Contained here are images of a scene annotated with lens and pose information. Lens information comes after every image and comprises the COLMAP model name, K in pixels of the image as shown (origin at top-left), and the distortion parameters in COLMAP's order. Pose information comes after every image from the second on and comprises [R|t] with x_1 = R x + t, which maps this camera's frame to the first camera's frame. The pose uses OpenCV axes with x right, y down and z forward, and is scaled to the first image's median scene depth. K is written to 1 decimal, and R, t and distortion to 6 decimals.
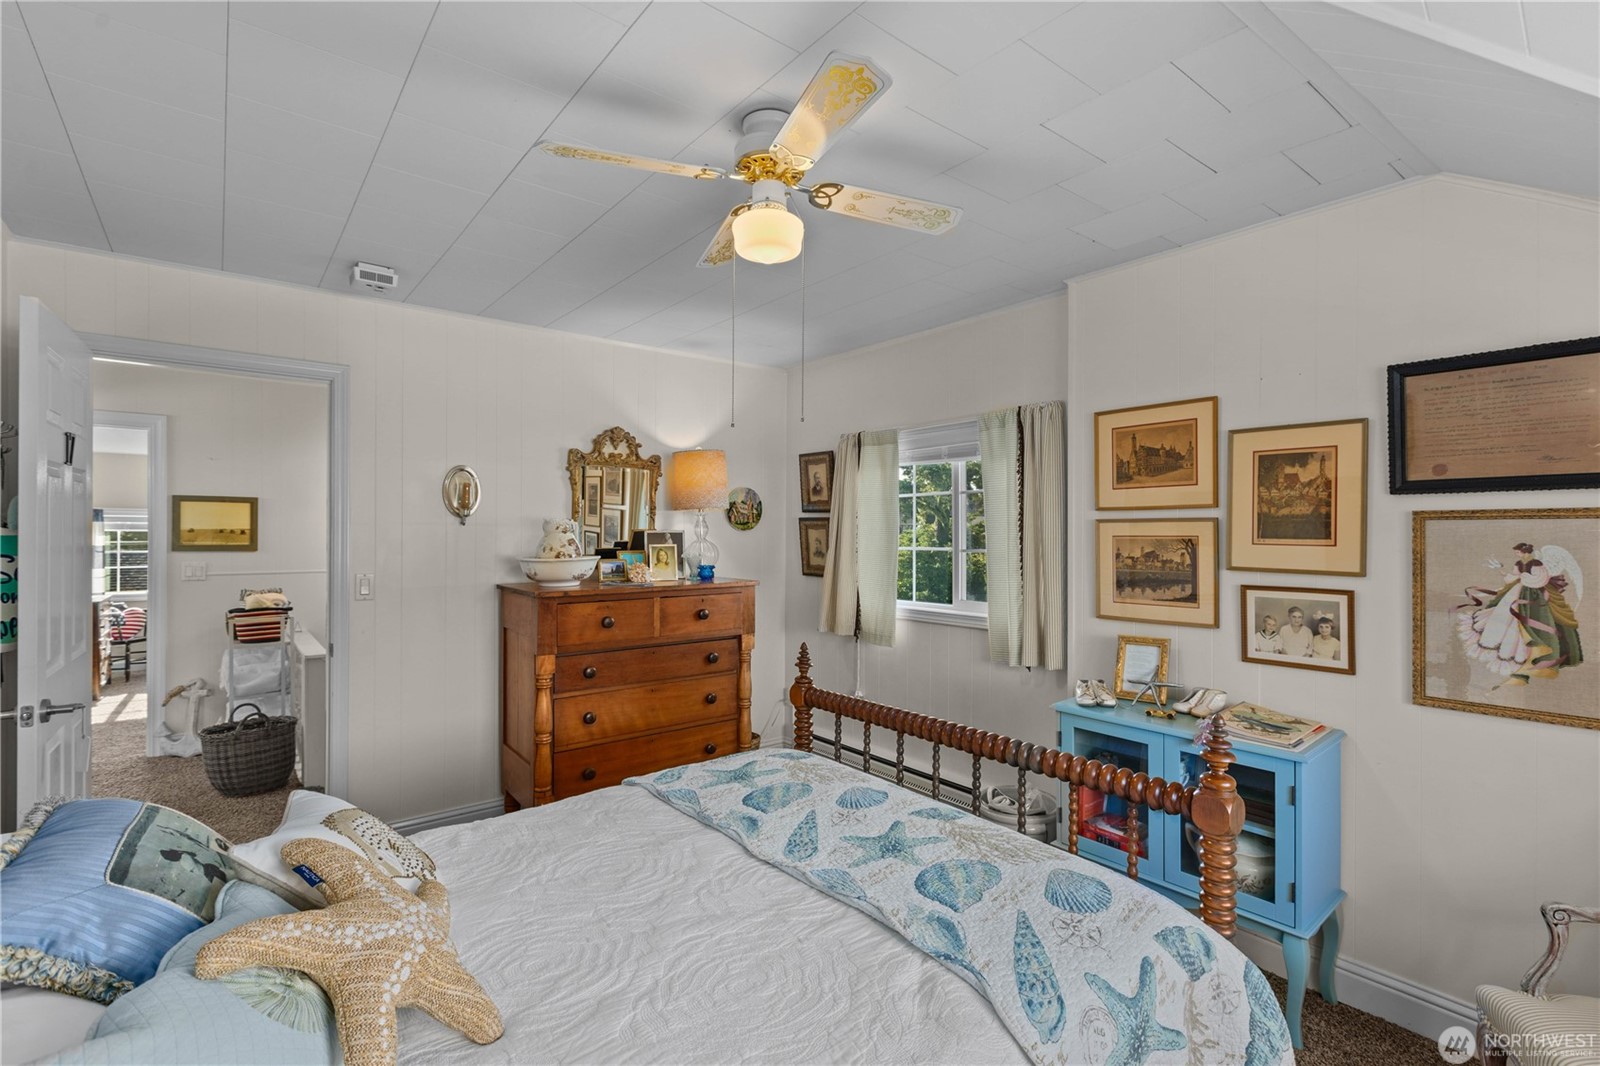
lens RADIAL K [[713.4, 0, 800.0], [0, 713.4, 533.0], [0, 0, 1]] dist [-0.001383, -0.000100]
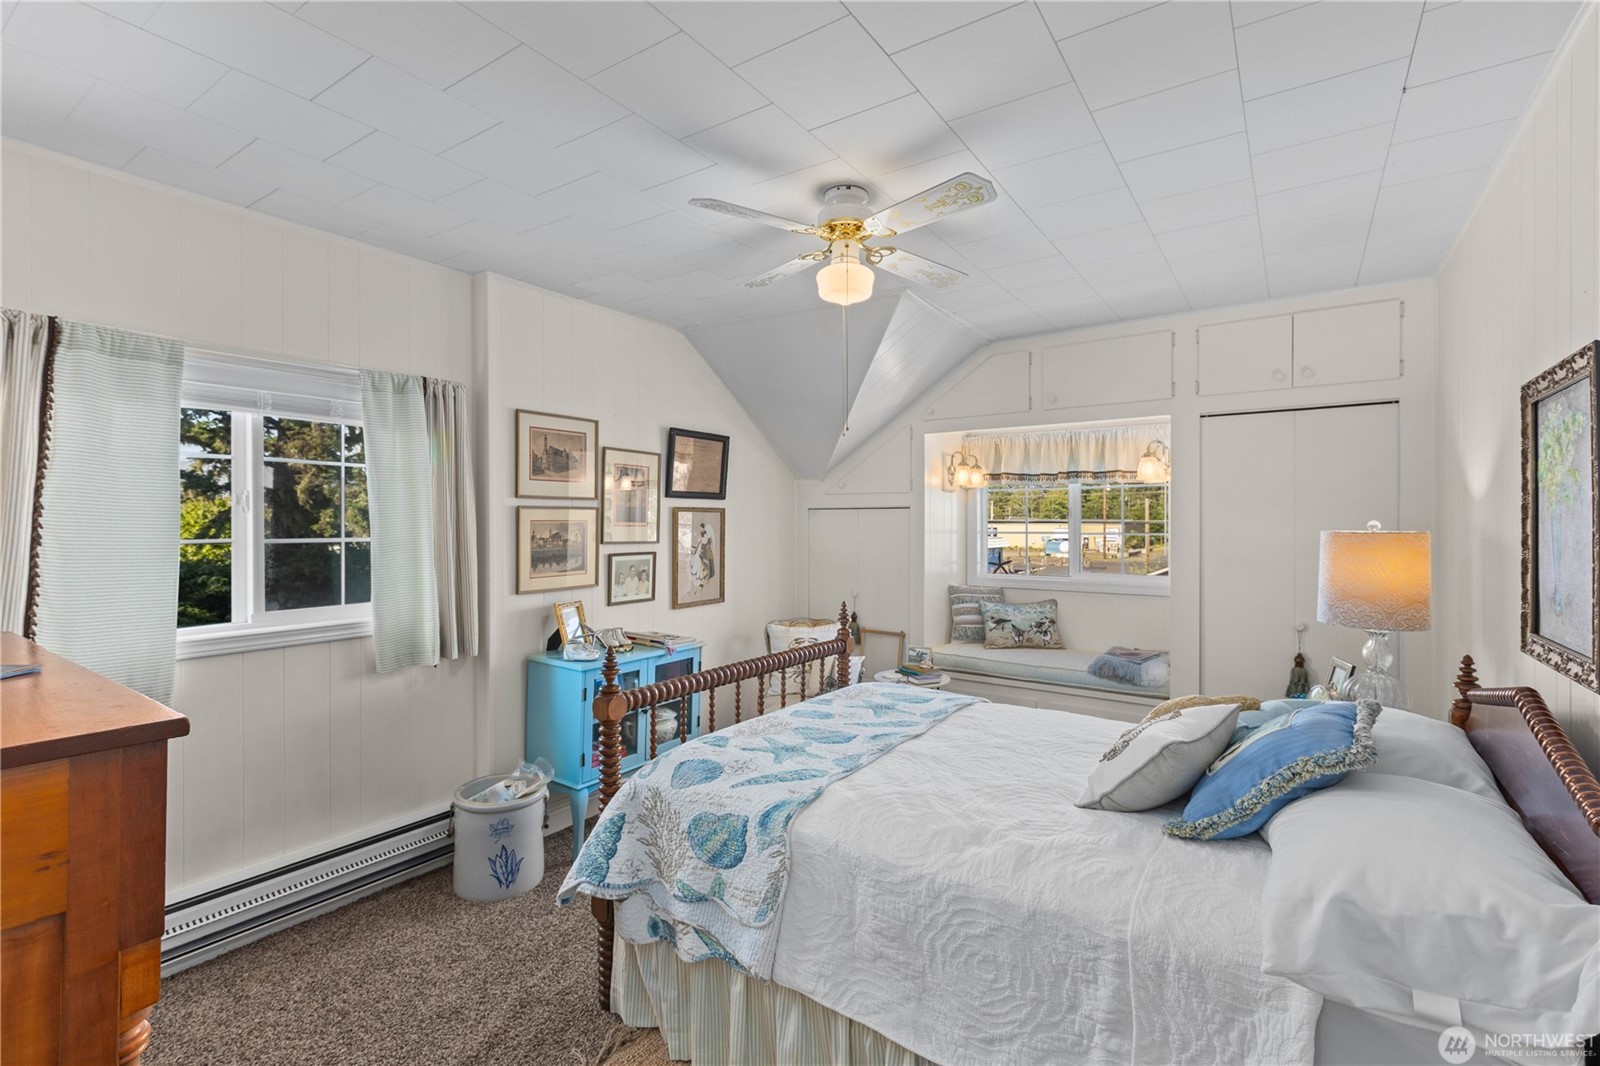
lens RADIAL K [[713.4, 0, 800.0], [0, 713.4, 533.0], [0, 0, 1]] dist [-0.001383, -0.000100]
pose [[-0.271324, -0.023588, 0.962199, -0.897266], [-0.006954, 0.999722, 0.022547, -0.005639], [-0.962463, -0.000574, -0.271412, 1.028916]]
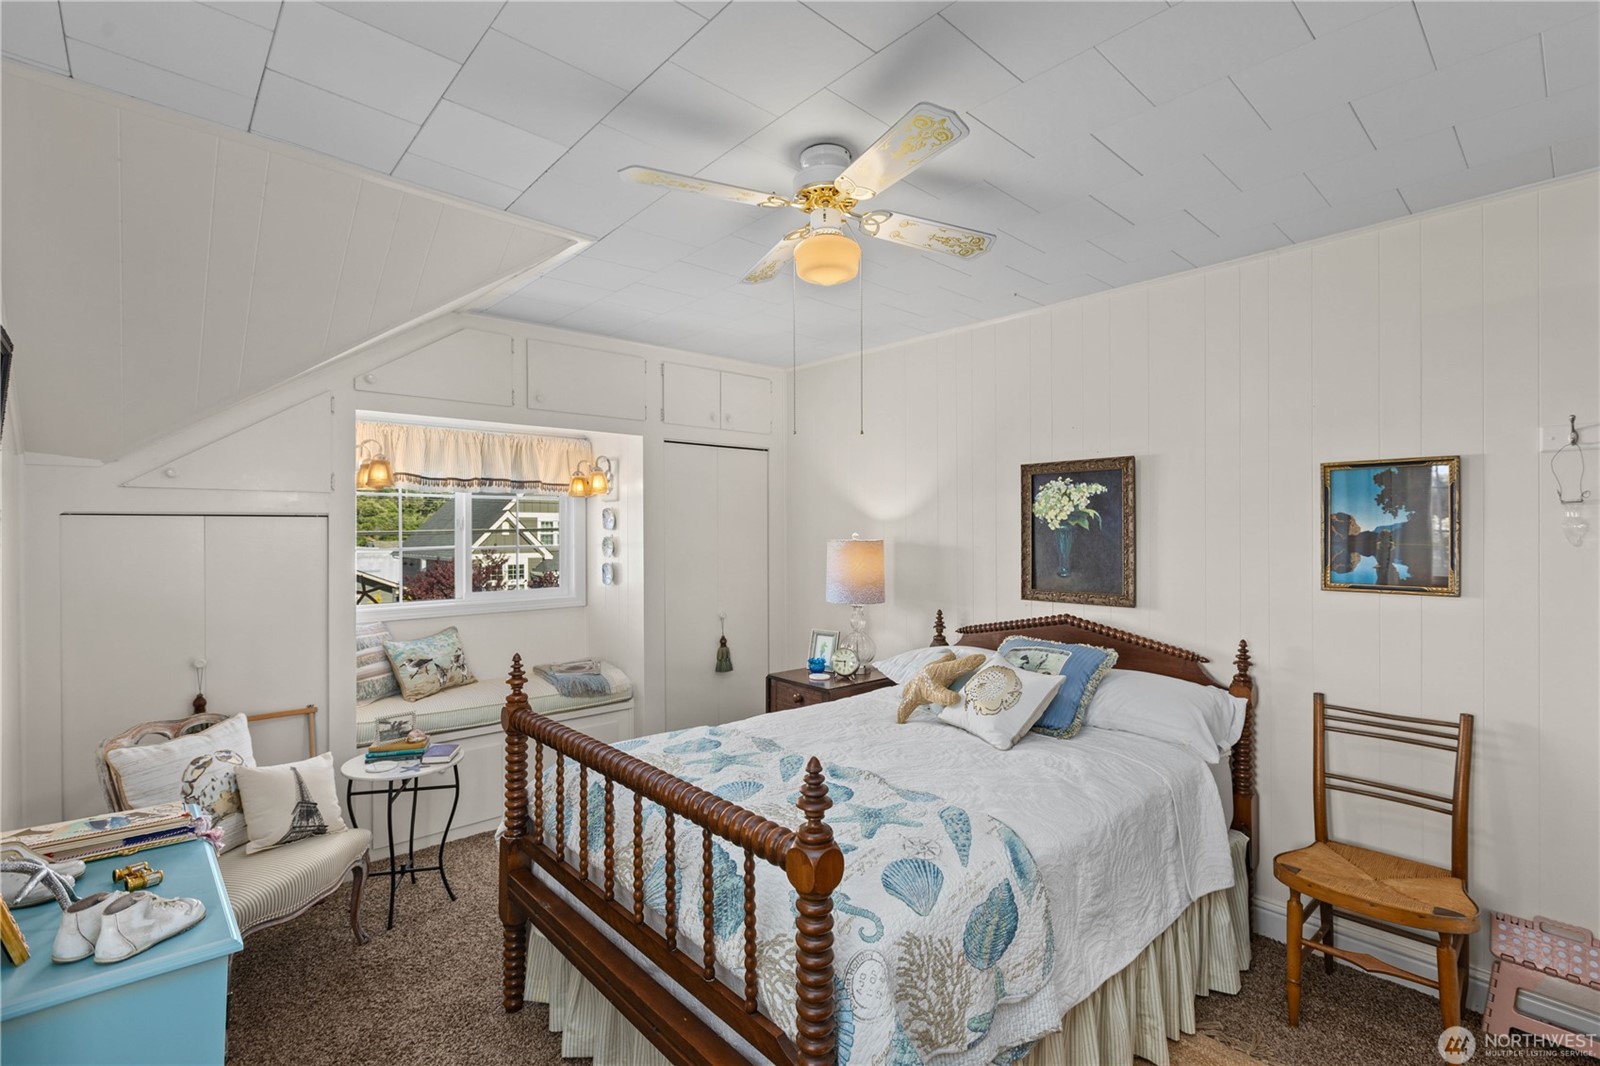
lens RADIAL K [[726.1, 0, 795.0], [0, 726.1, 526.8], [0, 0, 1]] dist [0.002741, 0.000275]
pose [[-0.999367, -0.005040, -0.035217, 0.035311], [-0.004723, 0.999948, -0.009068, -0.004130], [0.035261, -0.008896, -0.999339, 1.528535]]
